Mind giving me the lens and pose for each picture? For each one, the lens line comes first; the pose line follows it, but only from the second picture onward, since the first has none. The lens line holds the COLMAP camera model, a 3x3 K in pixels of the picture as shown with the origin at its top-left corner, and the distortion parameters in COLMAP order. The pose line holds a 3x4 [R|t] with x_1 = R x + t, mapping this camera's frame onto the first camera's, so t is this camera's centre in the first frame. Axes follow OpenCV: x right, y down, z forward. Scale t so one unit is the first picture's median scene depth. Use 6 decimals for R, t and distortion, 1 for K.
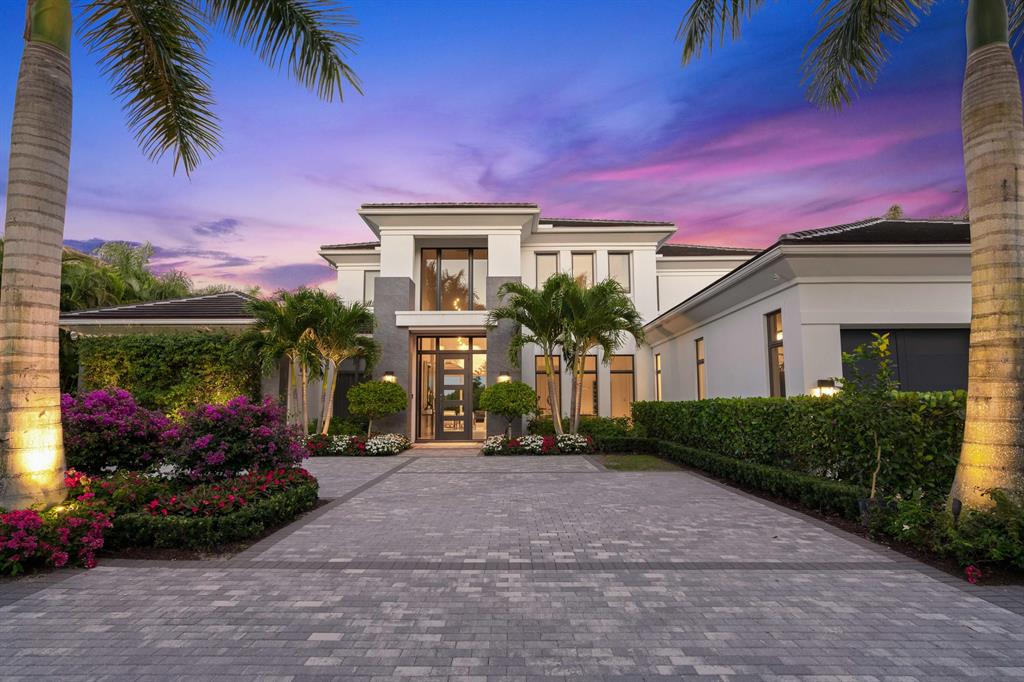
lens RADIAL K [[525.1, 0, 511.8], [0, 525.1, 360.0], [0, 0, 1]] dist [-0.019007, 0.011929]
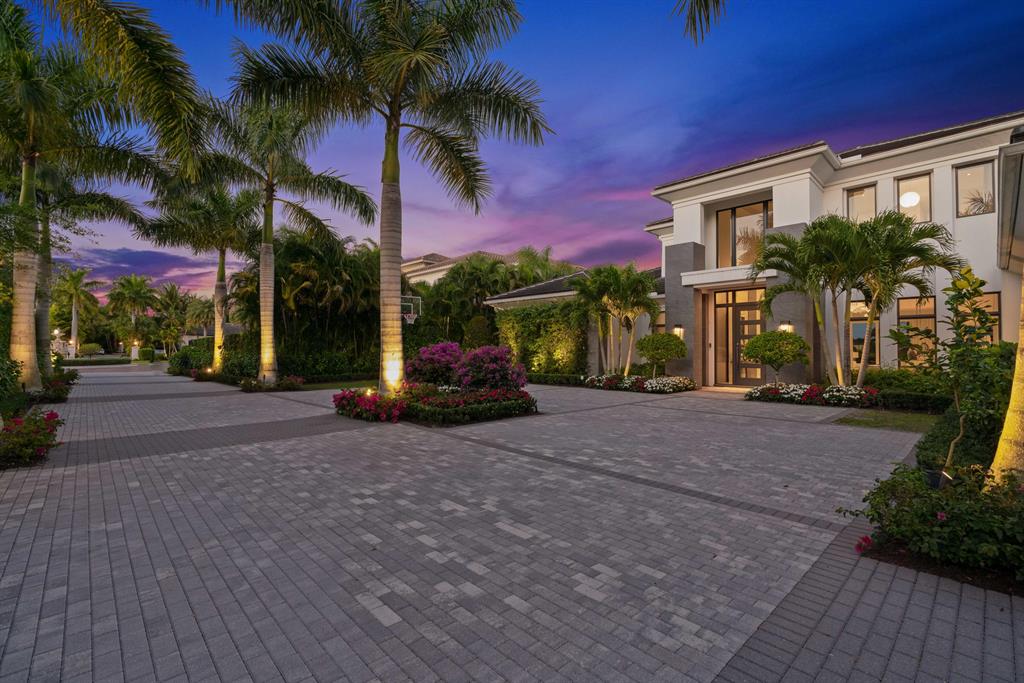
lens RADIAL K [[460.4, 0, 512.0], [0, 460.4, 341.5], [0, 0, 1]] dist [-0.012507, 0.000105]
pose [[0.688308, -0.007130, -0.725383, 0.870516], [0.051650, 0.997896, 0.039202, -0.000136], [0.723577, -0.064449, 0.687228, 0.034273]]
